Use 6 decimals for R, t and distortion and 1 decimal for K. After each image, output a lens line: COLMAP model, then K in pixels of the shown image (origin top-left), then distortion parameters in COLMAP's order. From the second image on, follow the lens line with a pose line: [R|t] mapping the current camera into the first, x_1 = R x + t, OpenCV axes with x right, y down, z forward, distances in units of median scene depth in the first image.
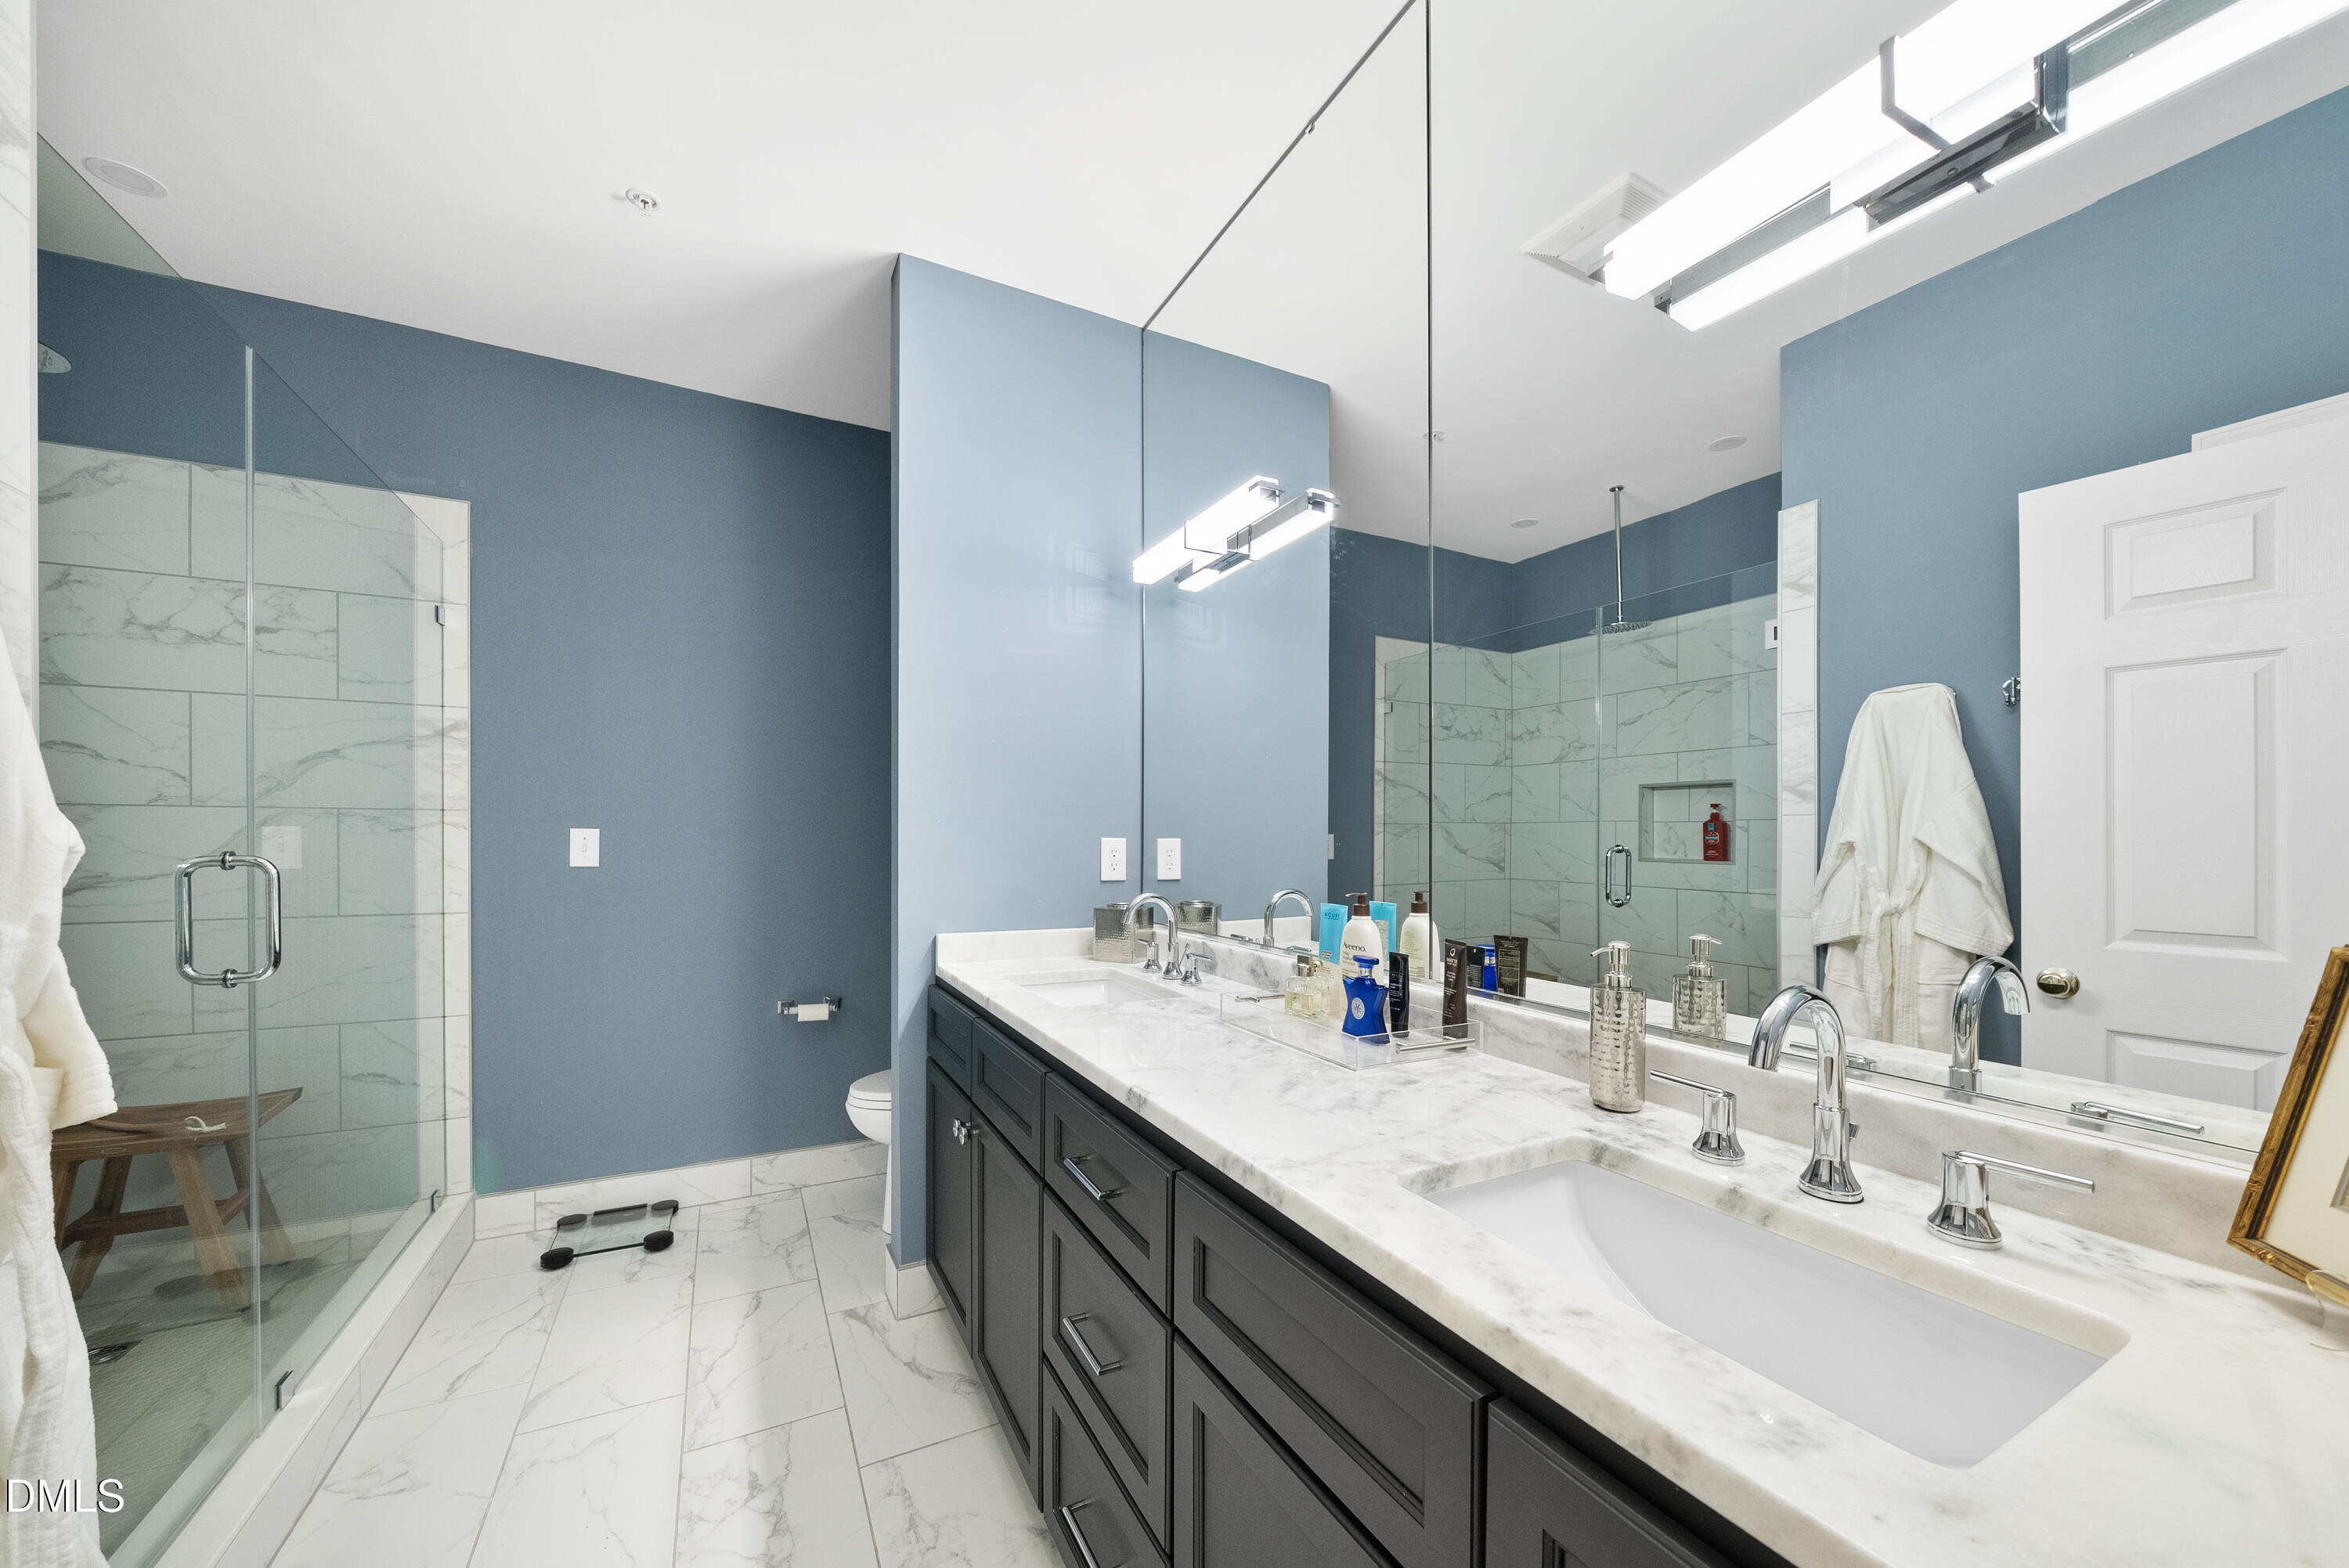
lens RADIAL K [[834.5, 0, 1156.0], [0, 834.5, 834.8], [0, 0, 1]] dist [-0.000740, -0.000011]
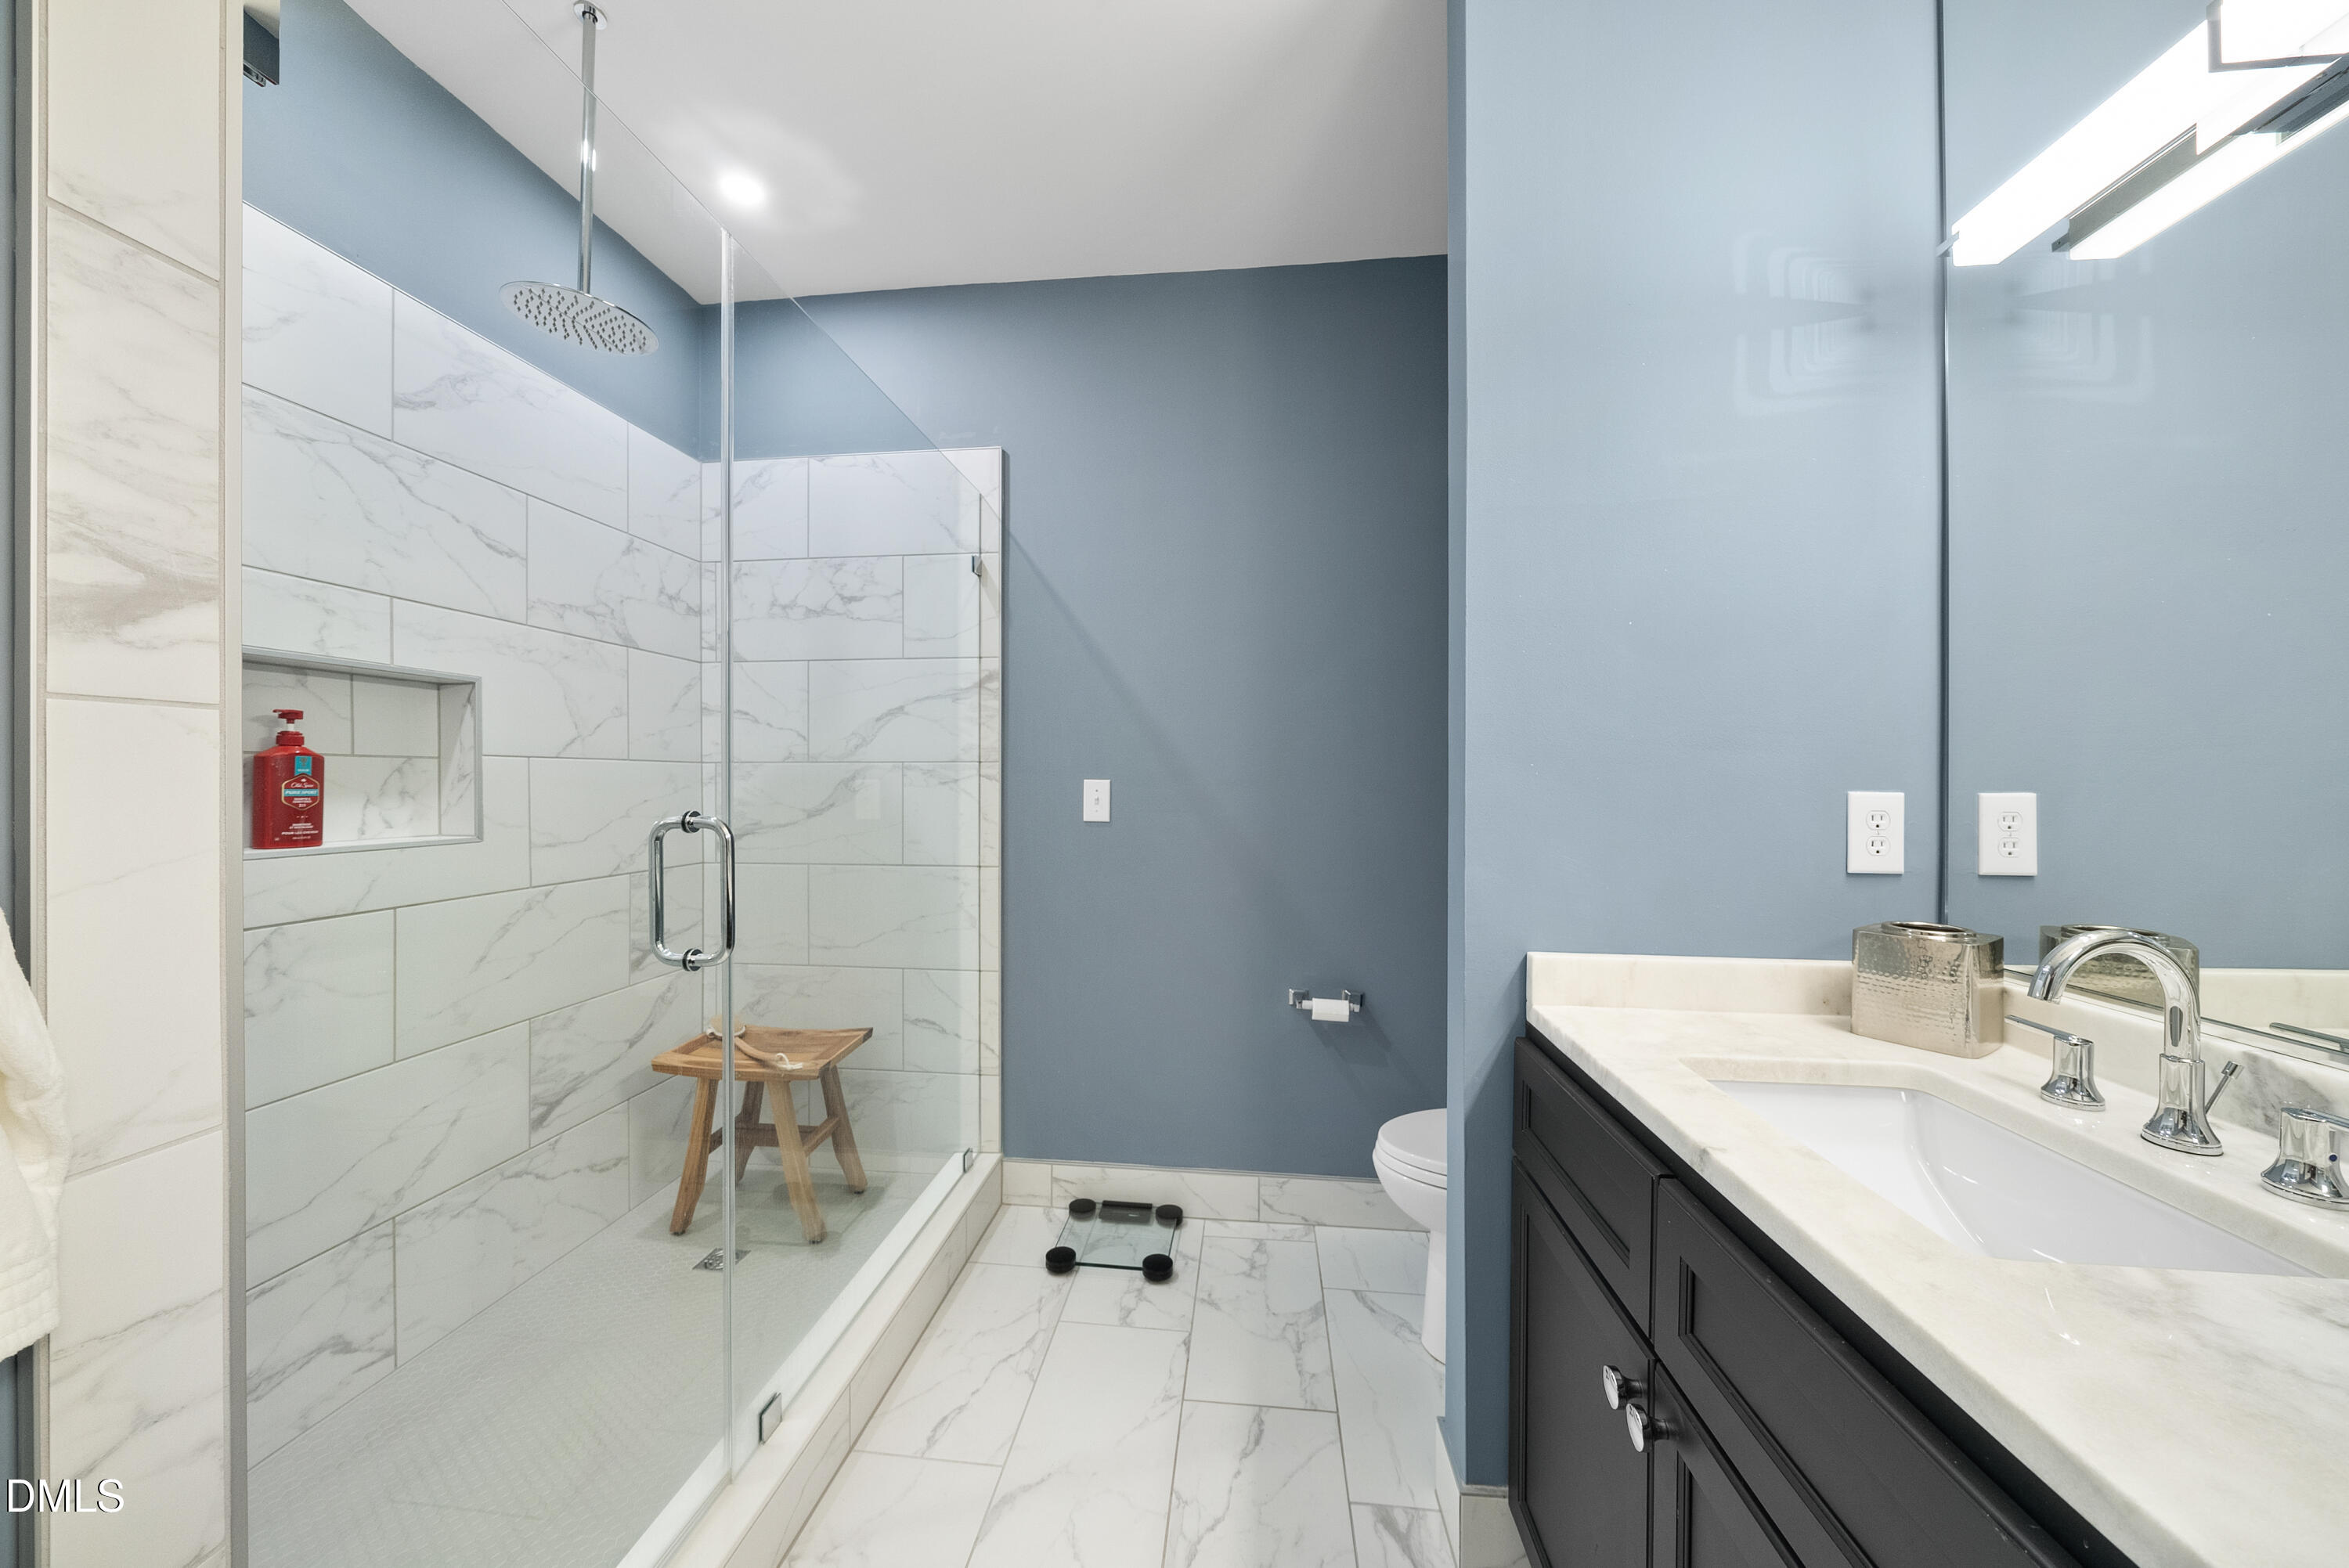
lens RADIAL K [[797.8, 0, 1169.2], [0, 797.8, 812.6], [0, 0, 1]] dist [-0.000985, -0.000028]
pose [[0.833283, 0.016324, -0.552606, -0.169868], [0.005462, 0.999272, 0.037755, -0.004935], [0.552820, -0.034479, 0.832587, 0.402009]]
